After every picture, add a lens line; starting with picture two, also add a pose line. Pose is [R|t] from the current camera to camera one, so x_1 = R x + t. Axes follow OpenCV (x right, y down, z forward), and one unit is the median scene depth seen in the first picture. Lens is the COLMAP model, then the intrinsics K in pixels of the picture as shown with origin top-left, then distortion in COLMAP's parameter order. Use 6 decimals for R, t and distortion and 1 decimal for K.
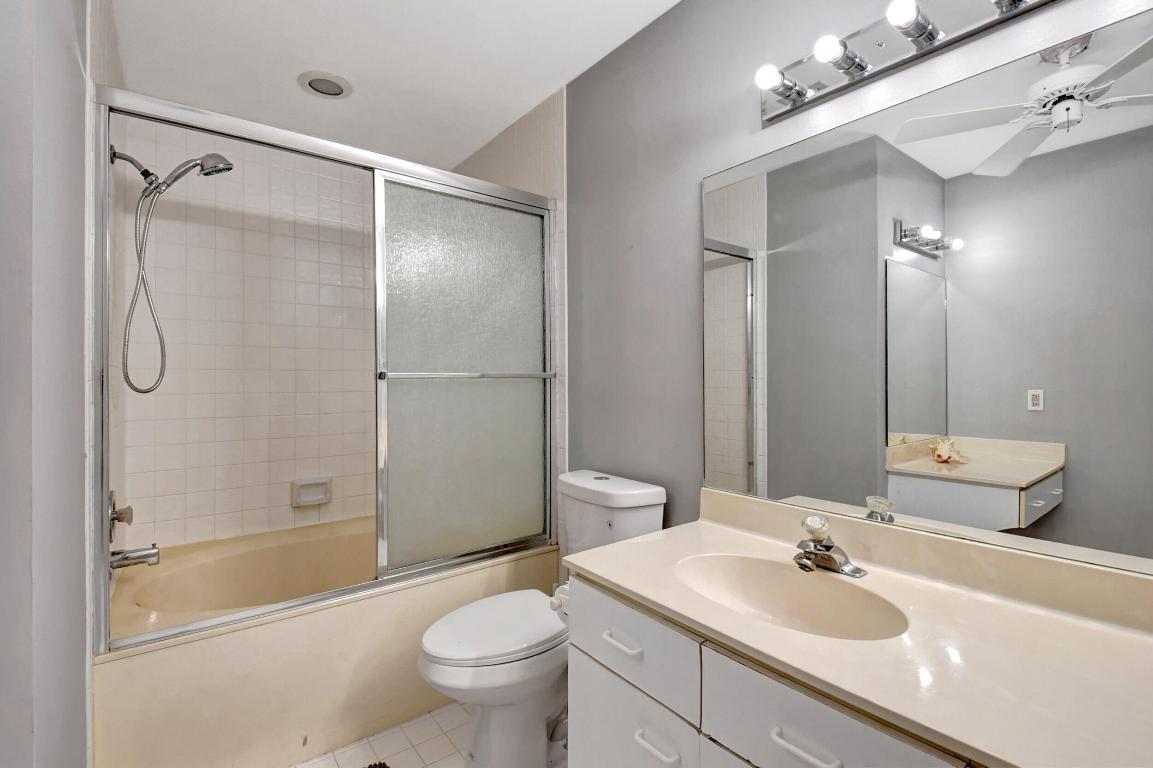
lens RADIAL K [[520.2, 0, 572.7], [0, 520.2, 385.7], [0, 0, 1]] dist [0.001271, -0.006086]
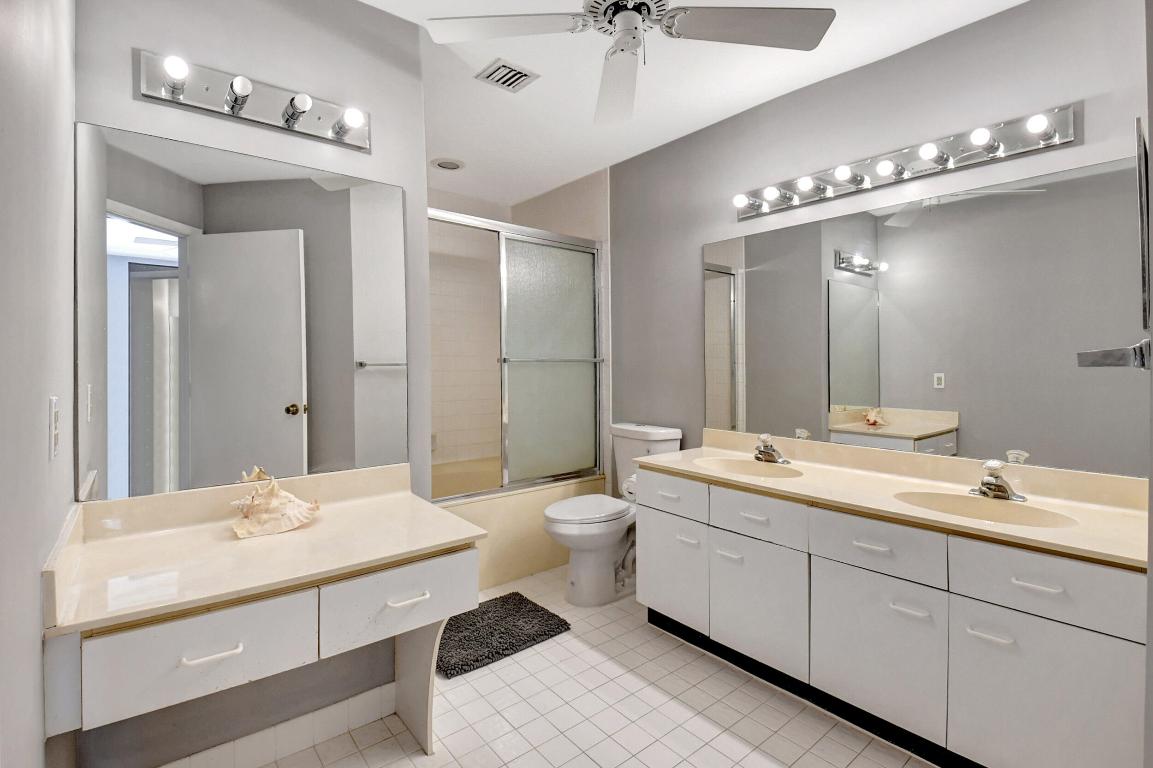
lens RADIAL K [[532.6, 0, 562.2], [0, 532.6, 351.9], [0, 0, 1]] dist [0.001301, 0.000043]
pose [[0.999858, 0.007412, 0.015140, -0.170743], [-0.006903, 0.999418, -0.033395, 0.007021], [-0.015379, 0.033286, 0.999328, -0.520763]]
